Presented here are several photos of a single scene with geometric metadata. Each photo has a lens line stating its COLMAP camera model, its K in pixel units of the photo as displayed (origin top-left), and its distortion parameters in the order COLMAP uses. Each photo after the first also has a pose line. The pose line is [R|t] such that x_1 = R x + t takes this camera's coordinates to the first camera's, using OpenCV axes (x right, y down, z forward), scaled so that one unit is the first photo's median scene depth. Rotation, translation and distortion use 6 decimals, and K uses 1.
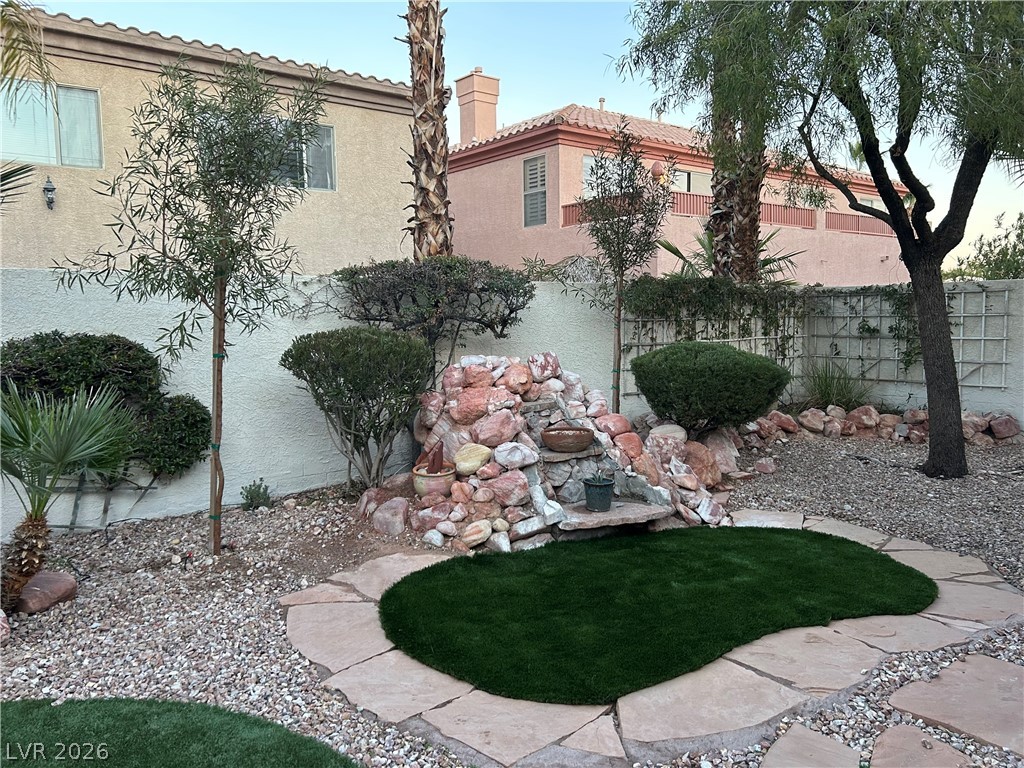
lens RADIAL K [[767.3, 0, 513.2], [0, 767.3, 387.1], [0, 0, 1]] dist [0.053753, -0.058095]
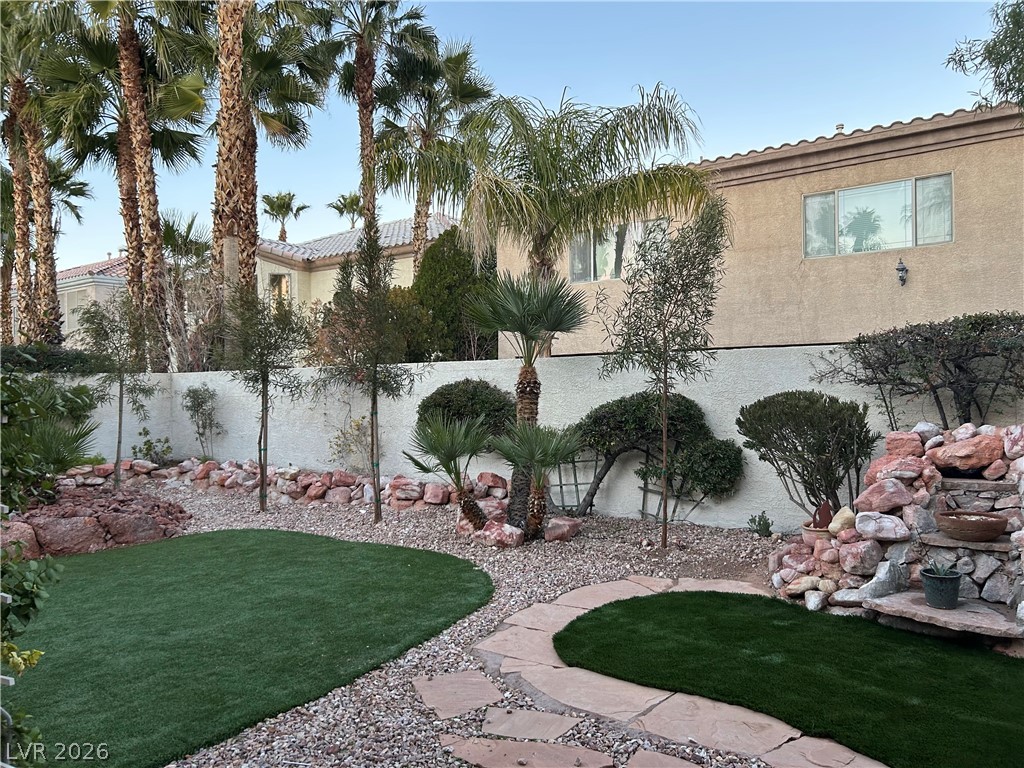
lens RADIAL K [[766.2, 0, 504.3], [0, 766.2, 380.3], [0, 0, 1]] dist [0.043235, -0.045270]
pose [[0.263126, 0.000953, -0.964761, 0.845475], [-0.076220, 0.996894, -0.019804, -0.039750], [0.961746, 0.078745, 0.262382, 0.287356]]
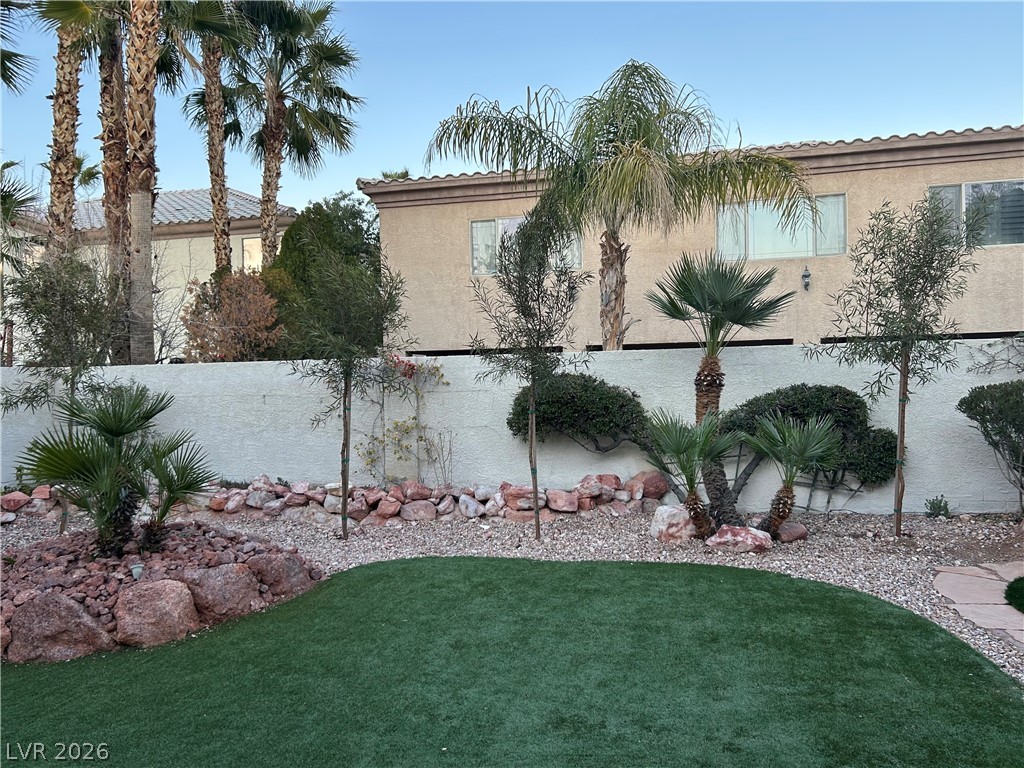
lens RADIAL K [[767.3, 0, 513.2], [0, 767.3, 387.1], [0, 0, 1]] dist [0.053753, -0.058095]
pose [[0.624075, 0.006687, -0.781336, 0.275485], [-0.057356, 0.997658, -0.037274, 0.028748], [0.779257, 0.068076, 0.622996, -0.447181]]
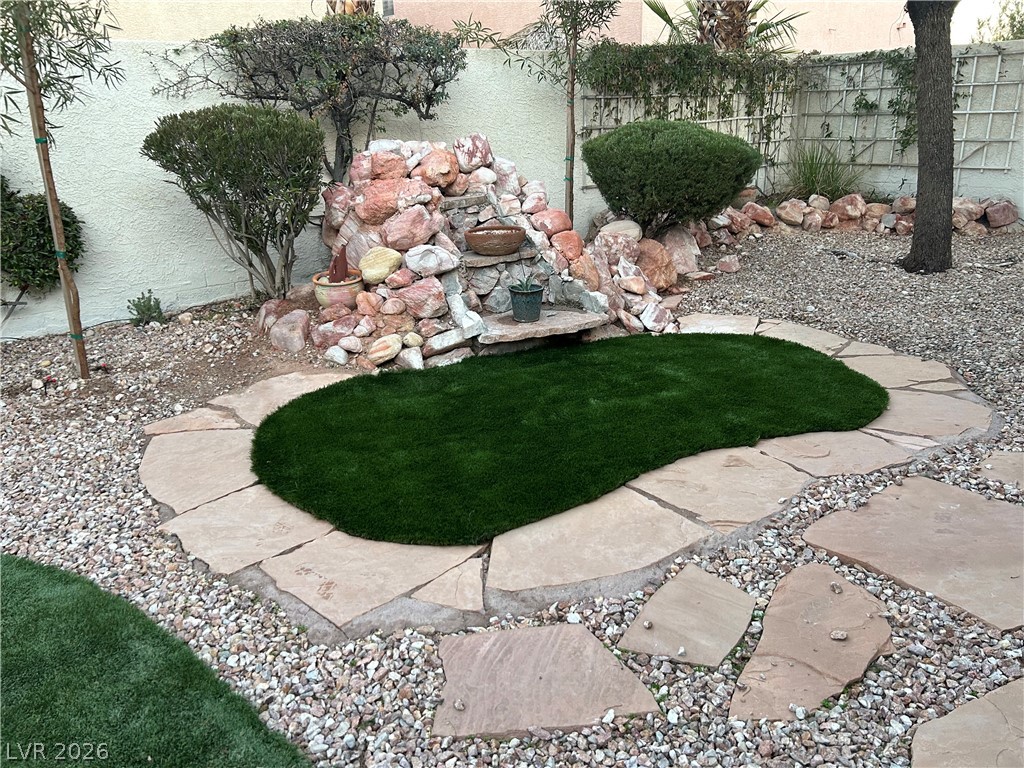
lens RADIAL K [[764.3, 0, 509.2], [0, 764.3, 398.8], [0, 0, 1]] dist [0.060685, -0.065934]
pose [[0.999784, -0.020772, -0.000788, 0.093294], [0.020240, 0.964090, 0.264802, 0.013532], [-0.004741, -0.264761, 0.964303, 0.124218]]
